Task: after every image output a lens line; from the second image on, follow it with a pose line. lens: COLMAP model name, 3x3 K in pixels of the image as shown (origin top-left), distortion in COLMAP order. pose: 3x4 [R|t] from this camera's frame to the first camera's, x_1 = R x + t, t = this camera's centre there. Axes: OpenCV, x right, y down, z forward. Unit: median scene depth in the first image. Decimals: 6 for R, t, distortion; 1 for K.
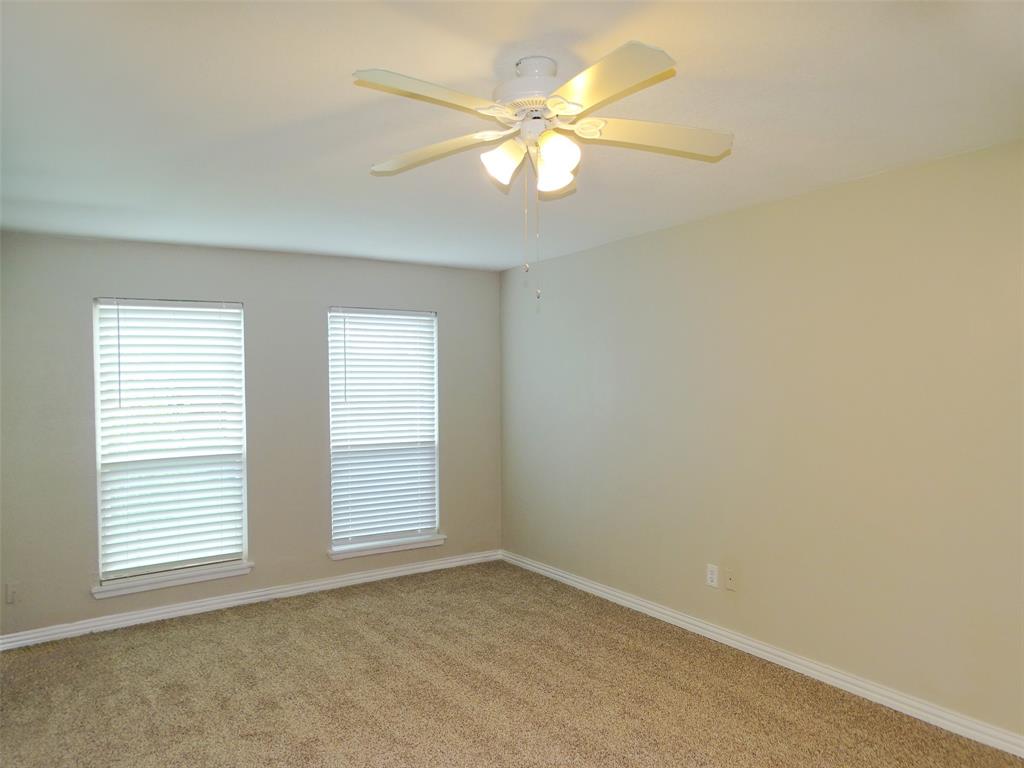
lens RADIAL K [[778.1, 0, 503.6], [0, 778.1, 385.7], [0, 0, 1]] dist [0.119971, -0.069798]
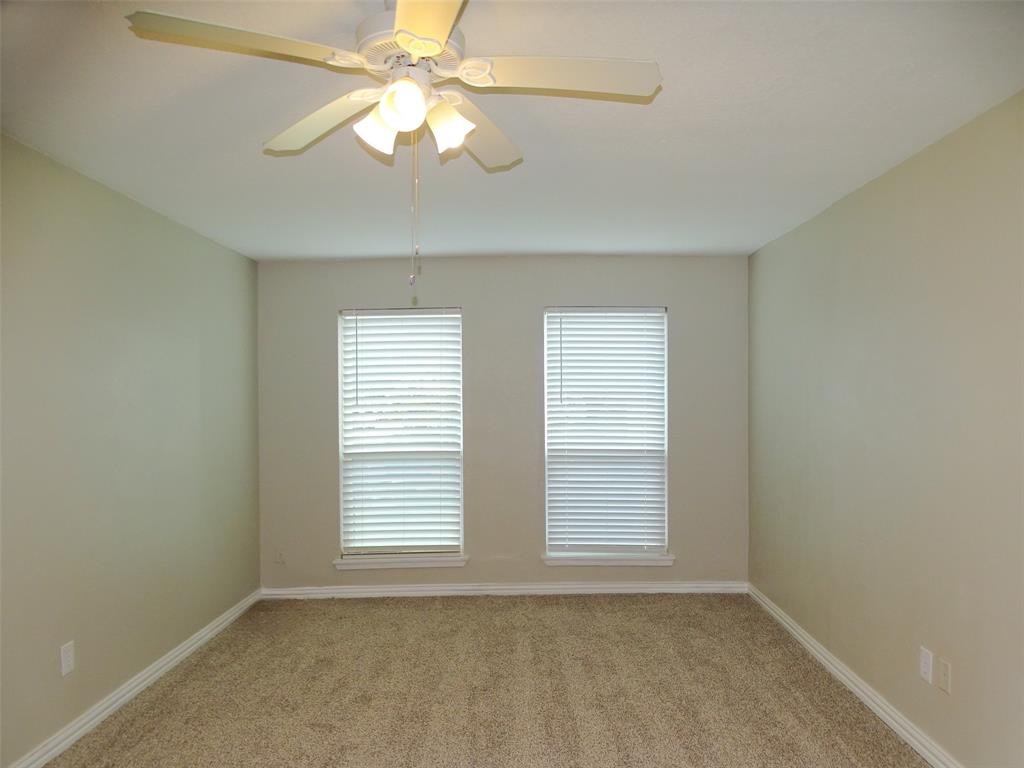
lens RADIAL K [[767.9, 0, 515.7], [0, 767.9, 384.6], [0, 0, 1]] dist [0.084584, -0.067225]
pose [[0.842569, 0.010578, -0.538485, 0.280957], [-0.009251, 0.999944, 0.005167, -0.009031], [0.538509, 0.000628, 0.842619, 0.177649]]
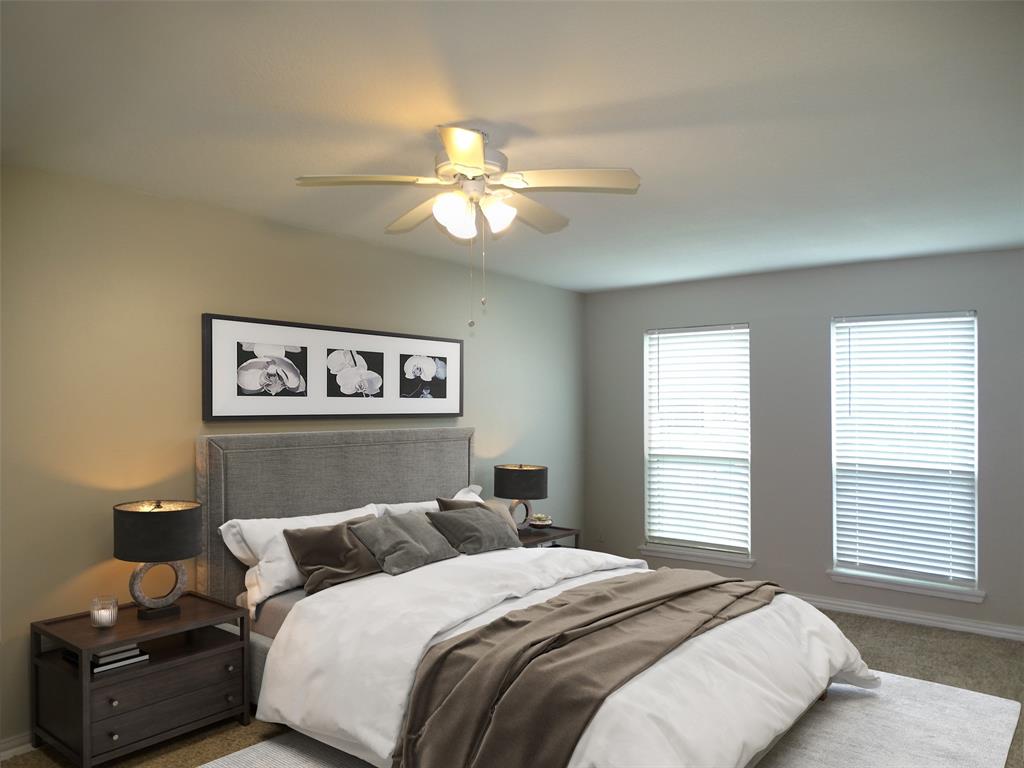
lens RADIAL K [[767.9, 0, 515.7], [0, 767.9, 384.6], [0, 0, 1]] dist [0.084584, -0.067225]
pose [[0.342363, 0.004204, -0.939558, 0.576848], [-0.013887, 0.999903, -0.000587, -0.012995], [0.939465, 0.013249, 0.342389, 0.321384]]
